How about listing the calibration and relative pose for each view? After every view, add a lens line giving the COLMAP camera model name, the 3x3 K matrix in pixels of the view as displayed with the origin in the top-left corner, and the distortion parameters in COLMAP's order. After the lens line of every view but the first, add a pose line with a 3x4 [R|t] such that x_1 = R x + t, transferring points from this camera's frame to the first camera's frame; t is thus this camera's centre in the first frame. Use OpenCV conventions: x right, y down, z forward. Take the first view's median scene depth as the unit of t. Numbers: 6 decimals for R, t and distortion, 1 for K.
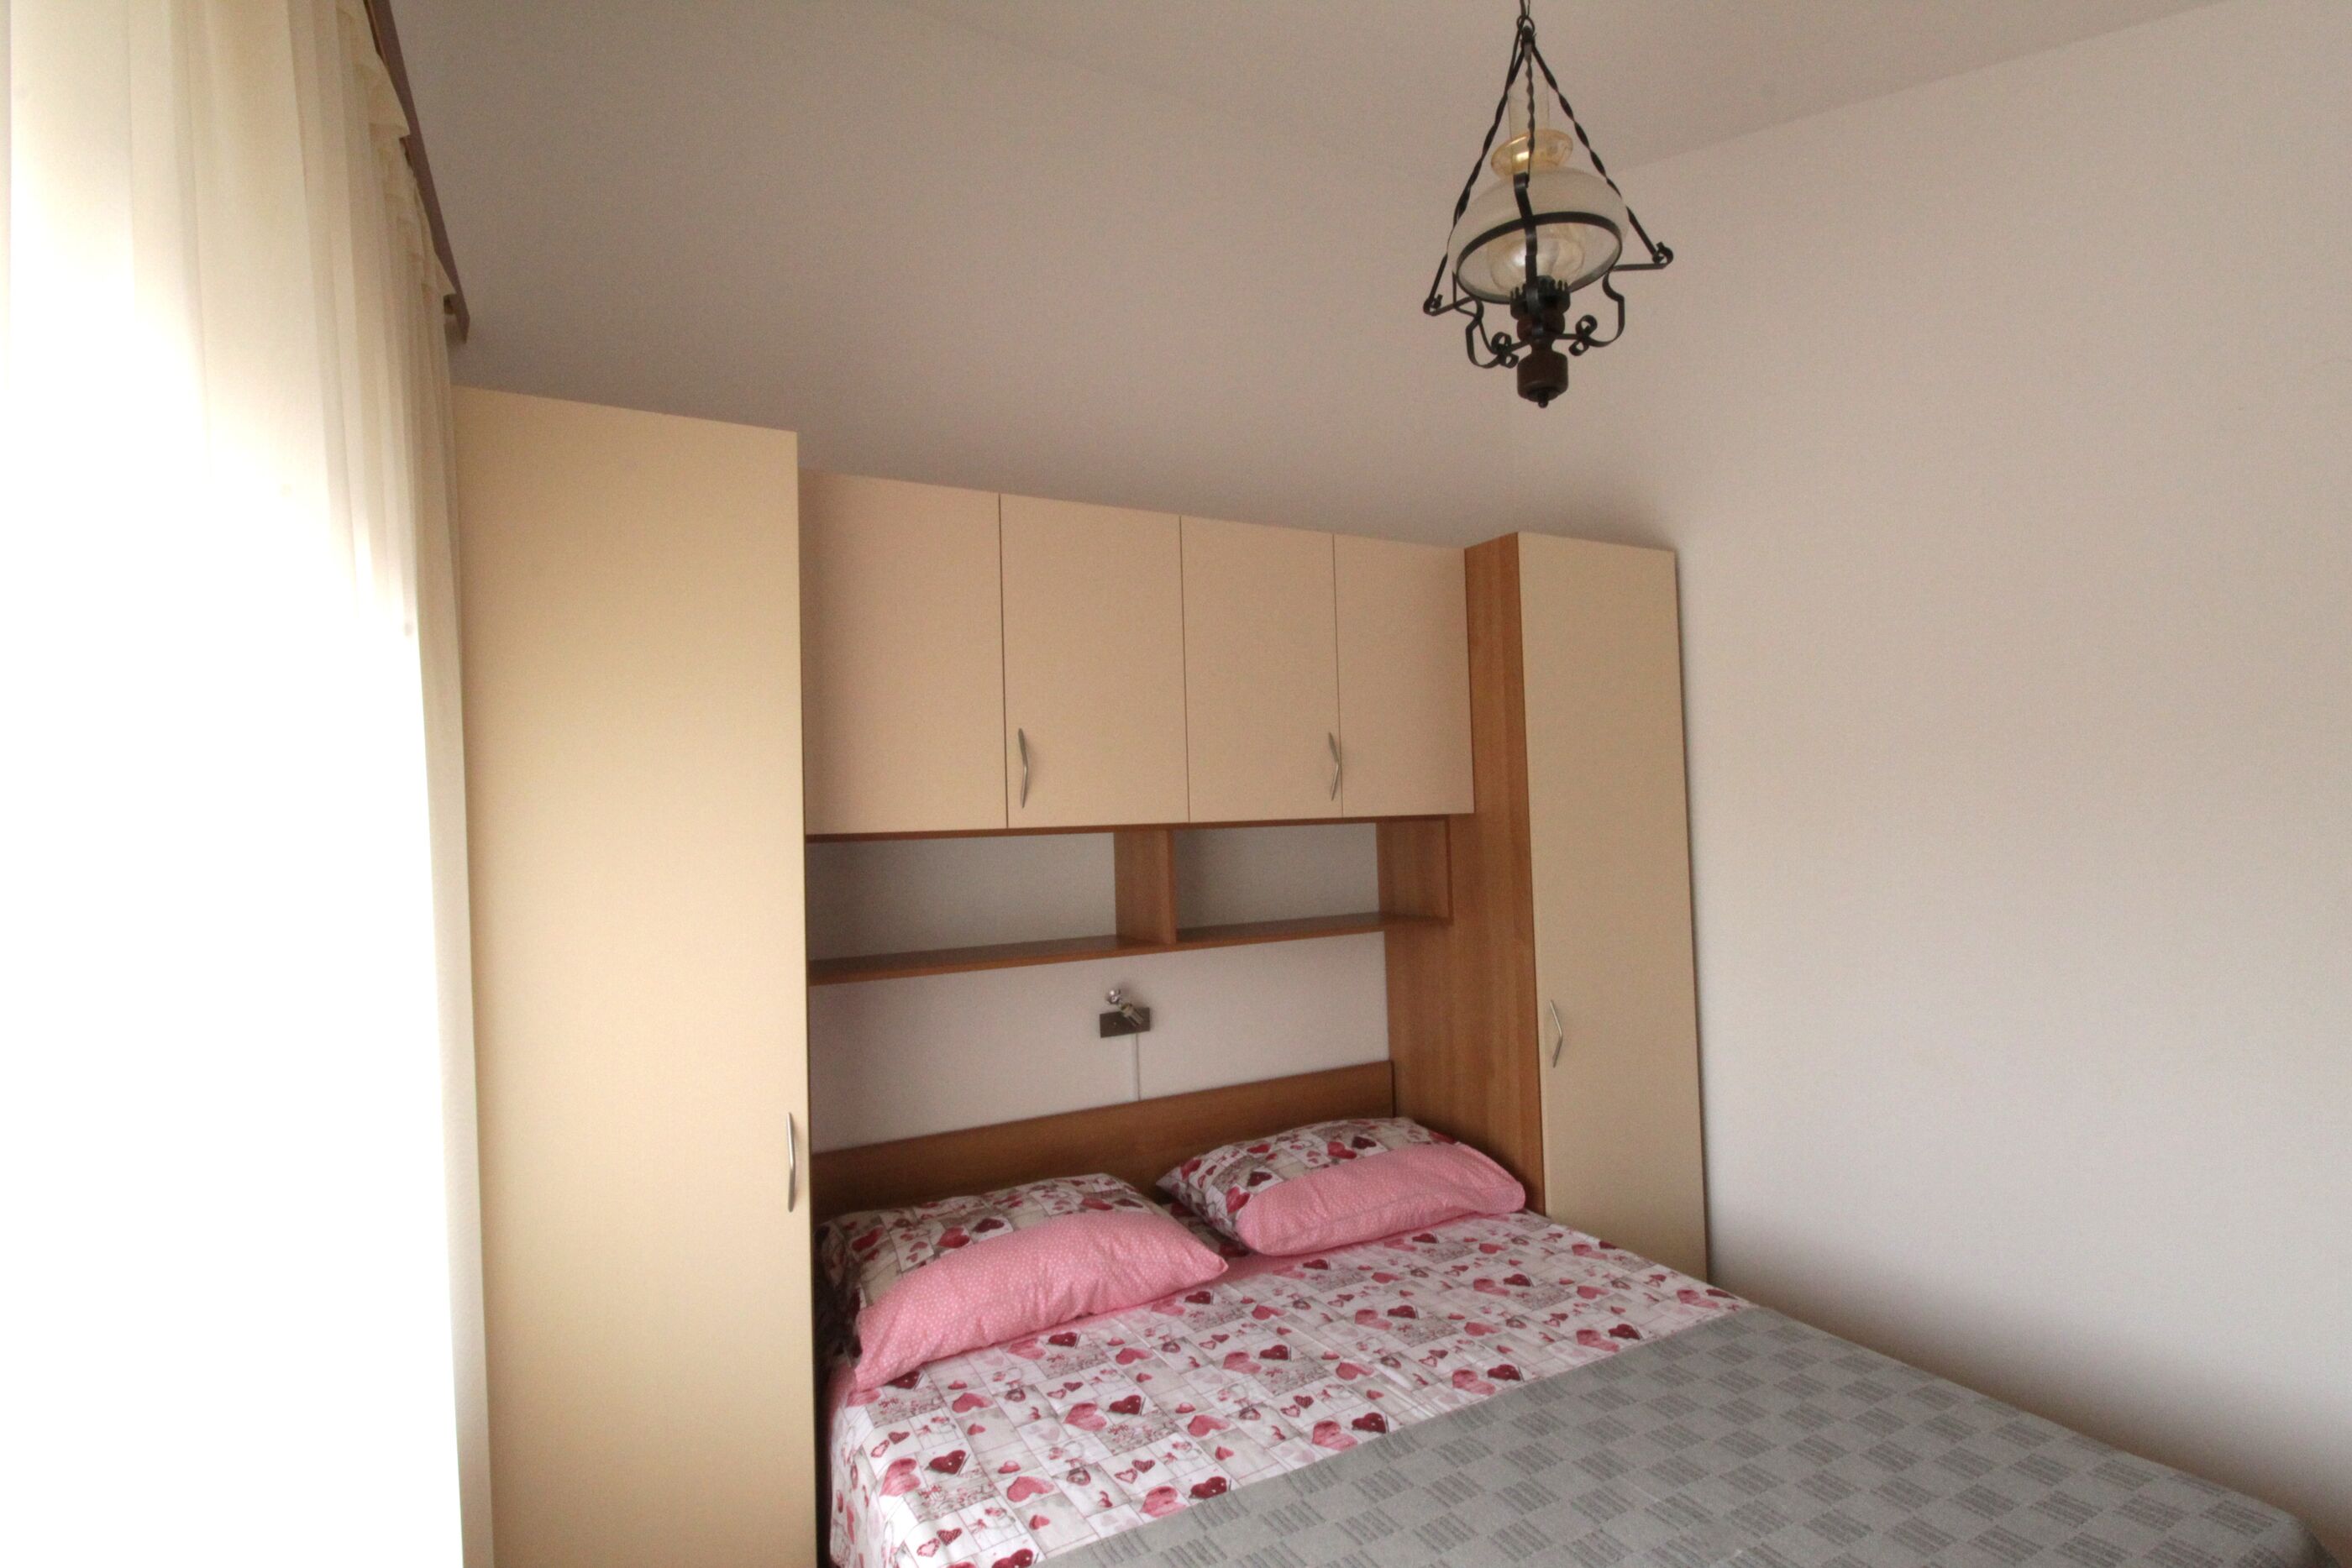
lens RADIAL K [[1094.0, 0, 1196.9], [0, 1094.0, 779.3], [0, 0, 1]] dist [0.000955, -0.012812]
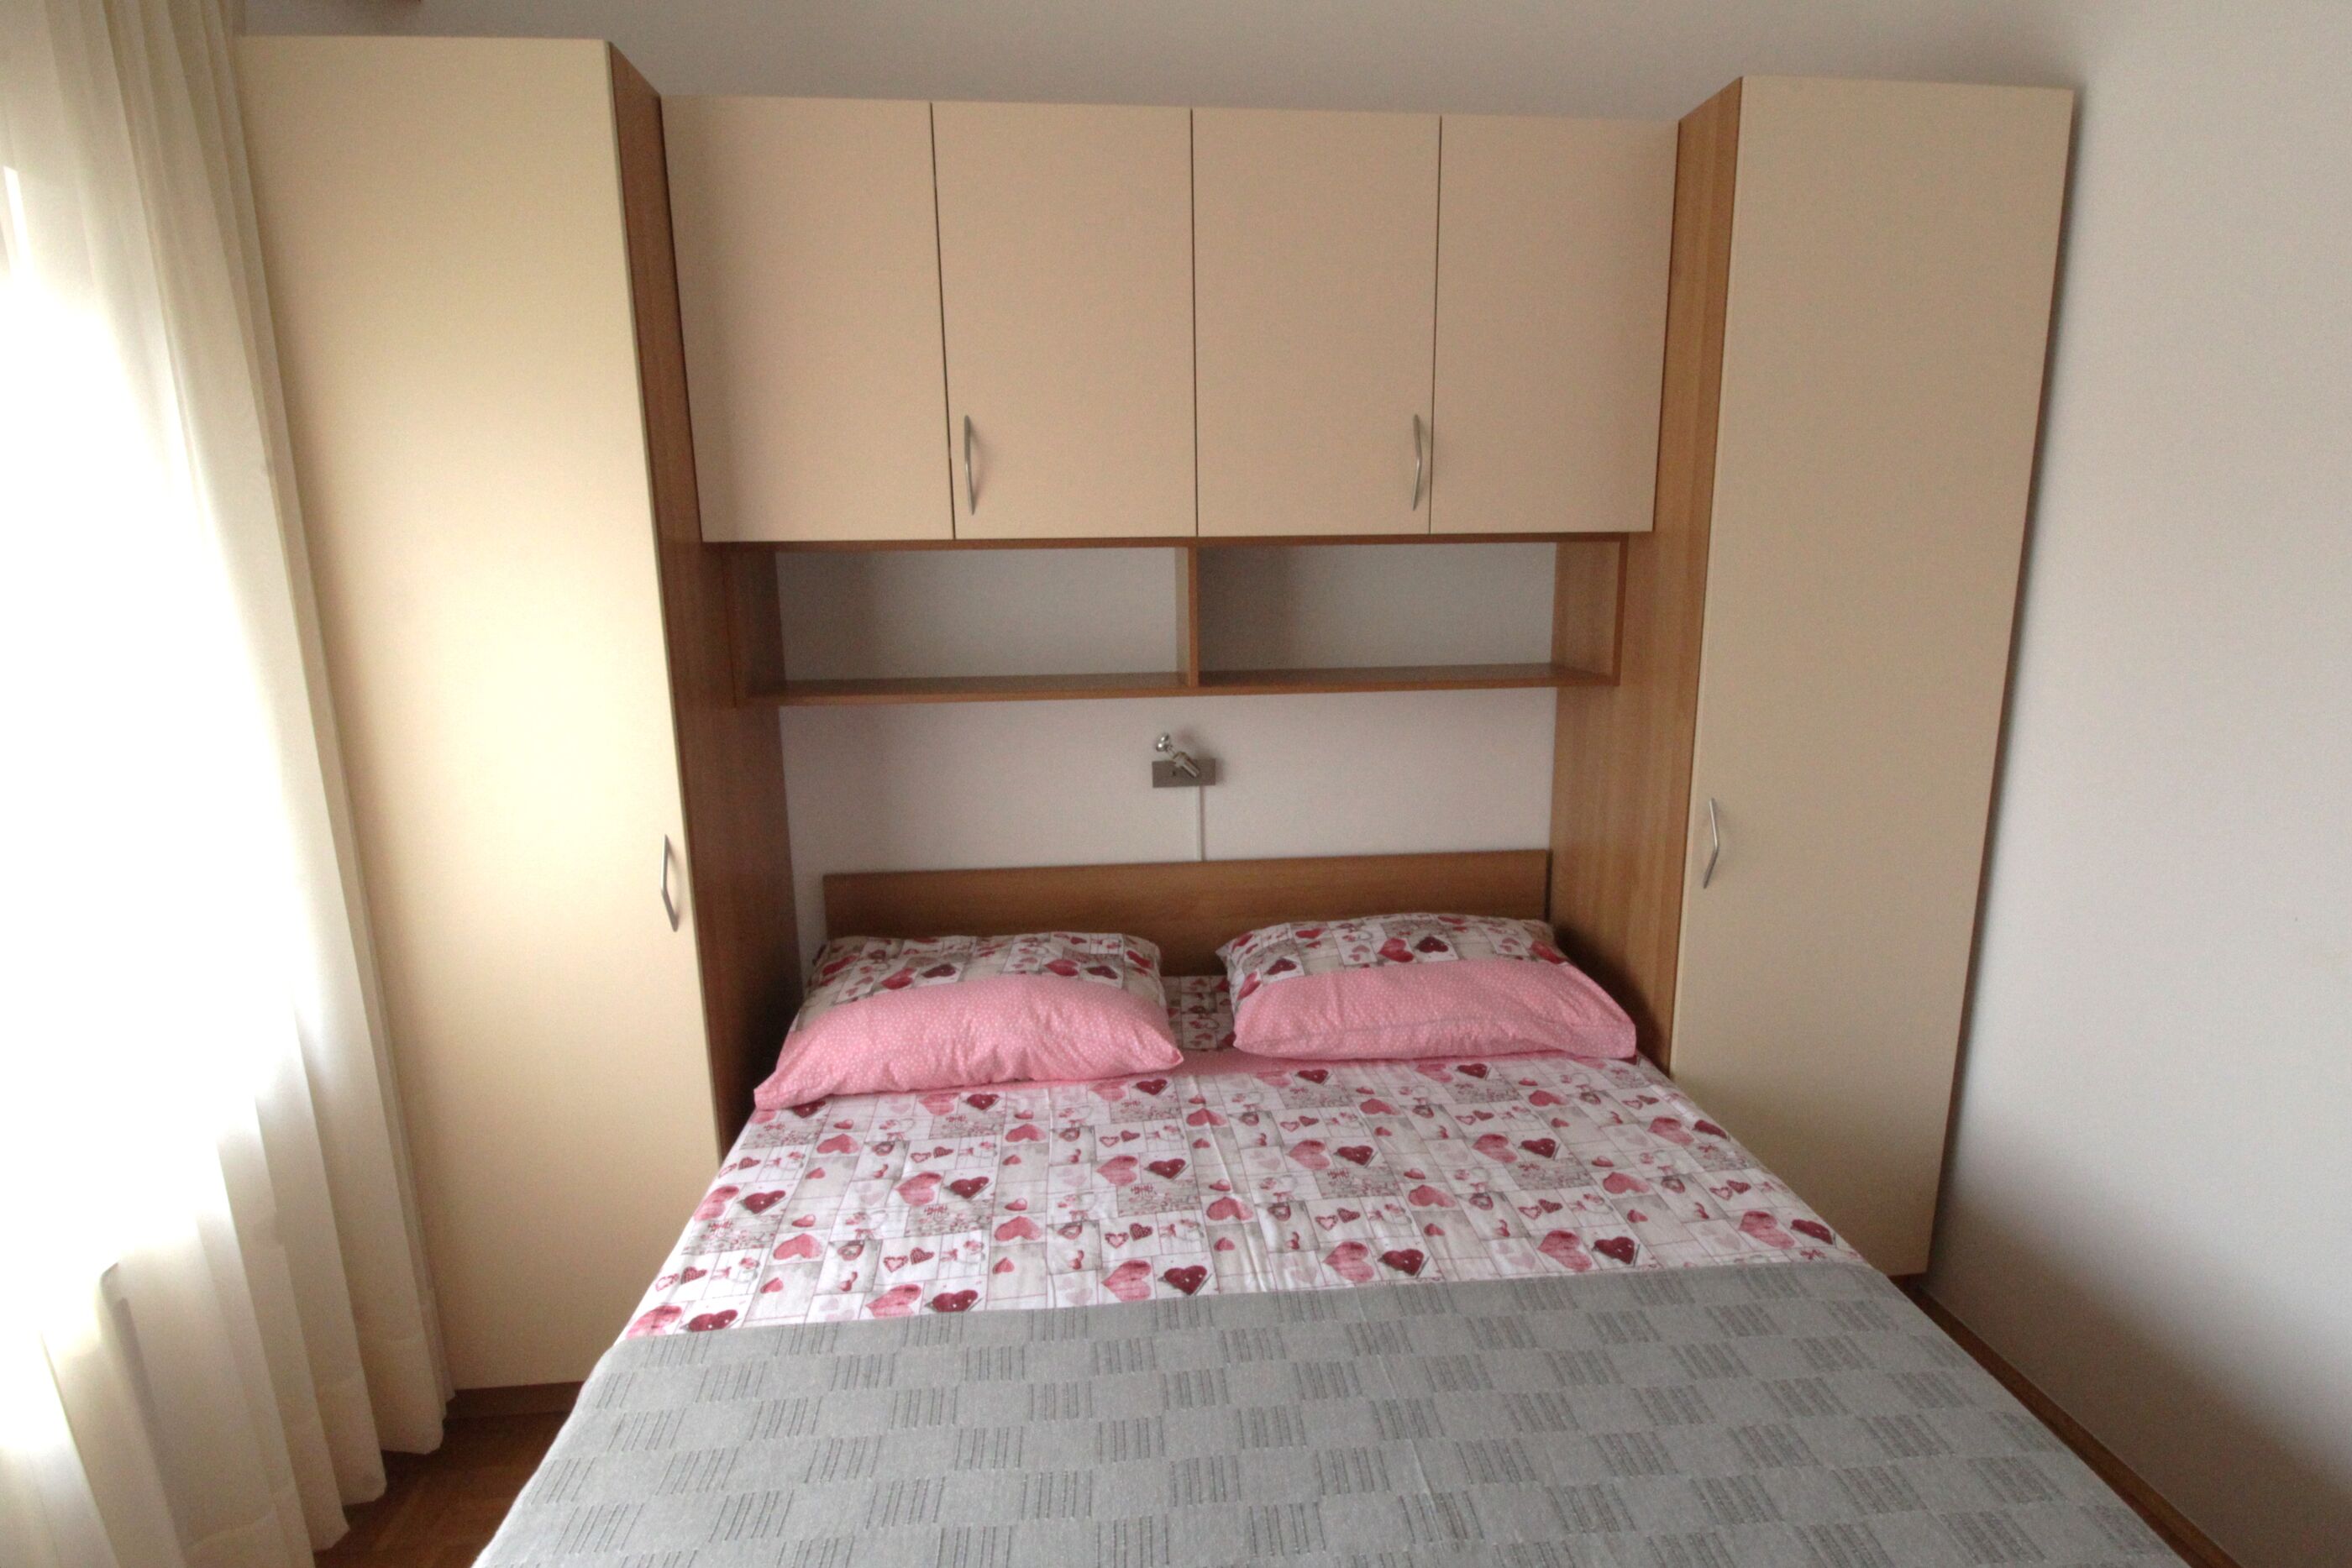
lens RADIAL K [[1121.0, 0, 1196.9], [0, 1121.0, 782.0], [0, 0, 1]] dist [0.000273, -0.013695]
pose [[0.919613, 0.096414, -0.380809, 0.357256], [-0.001640, 0.970346, 0.241713, 0.017830], [0.392821, -0.221658, 0.892502, 0.262732]]
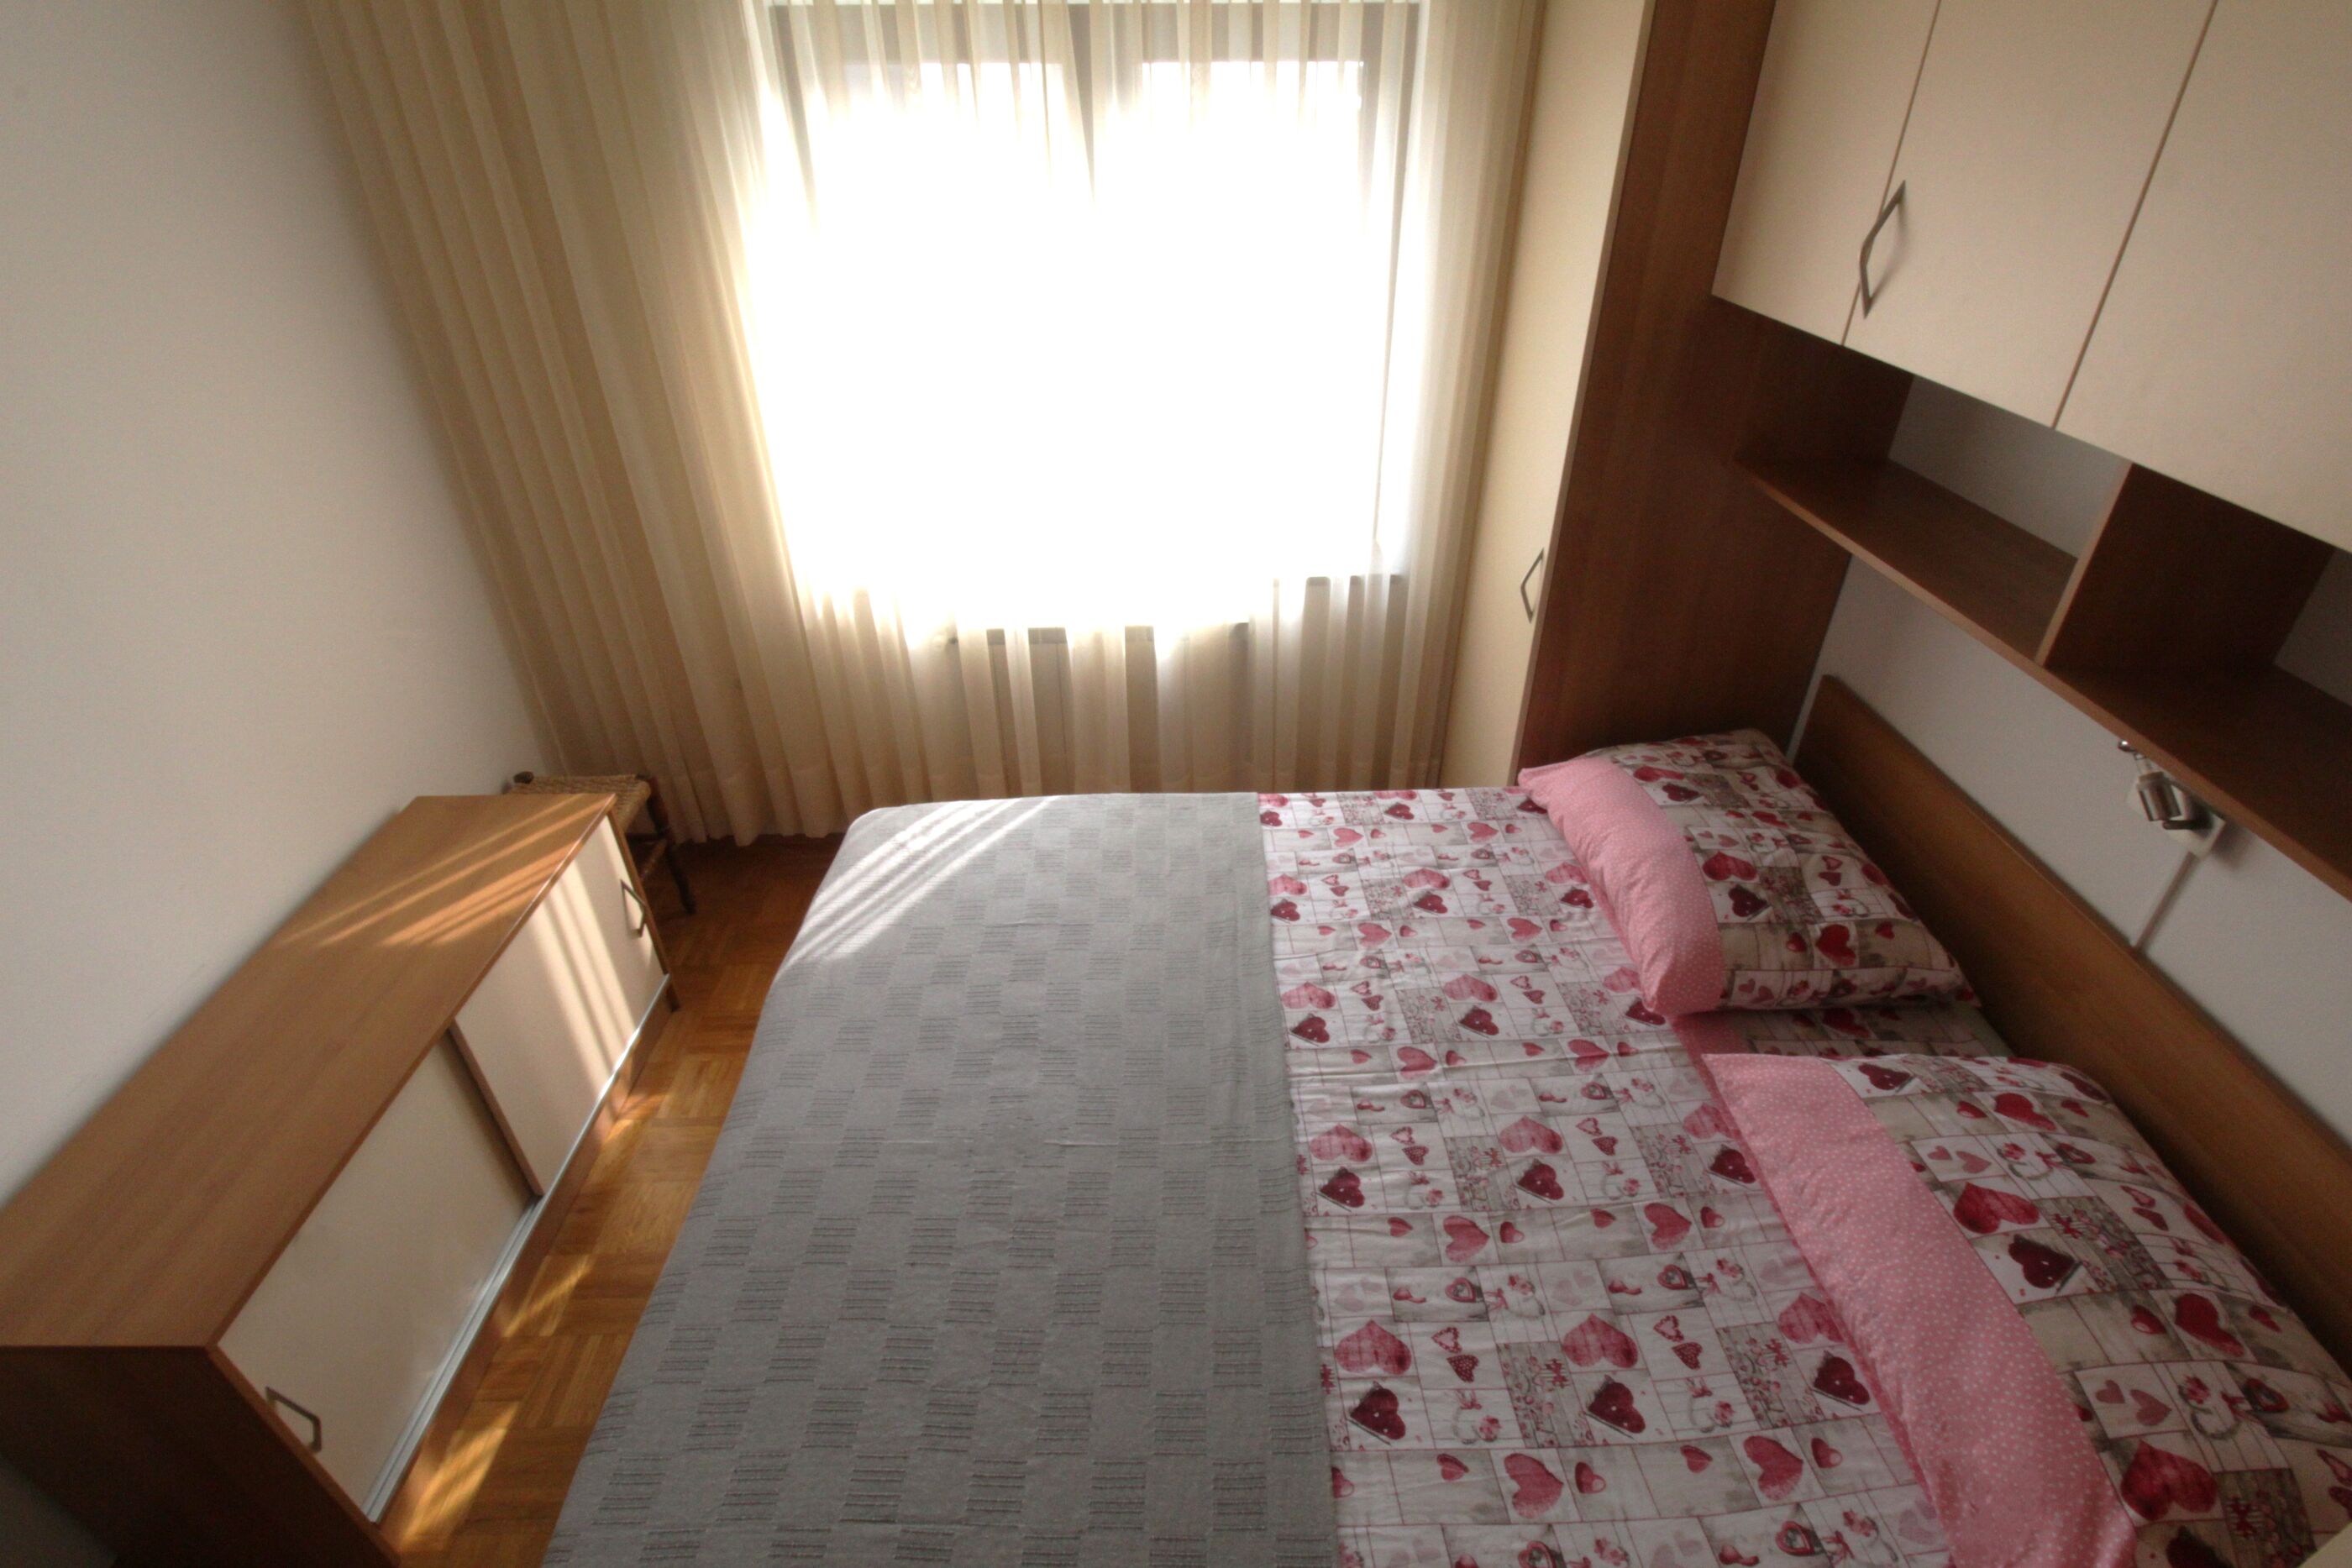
lens RADIAL K [[1095.4, 0, 1199.4], [0, 1095.4, 779.0], [0, 0, 1]] dist [0.001672, -0.013979]
pose [[-0.447509, 0.509013, -0.735284, 0.651807], [0.046977, 0.834453, 0.549073, -0.123807], [0.893045, 0.211174, -0.397337, 0.993041]]
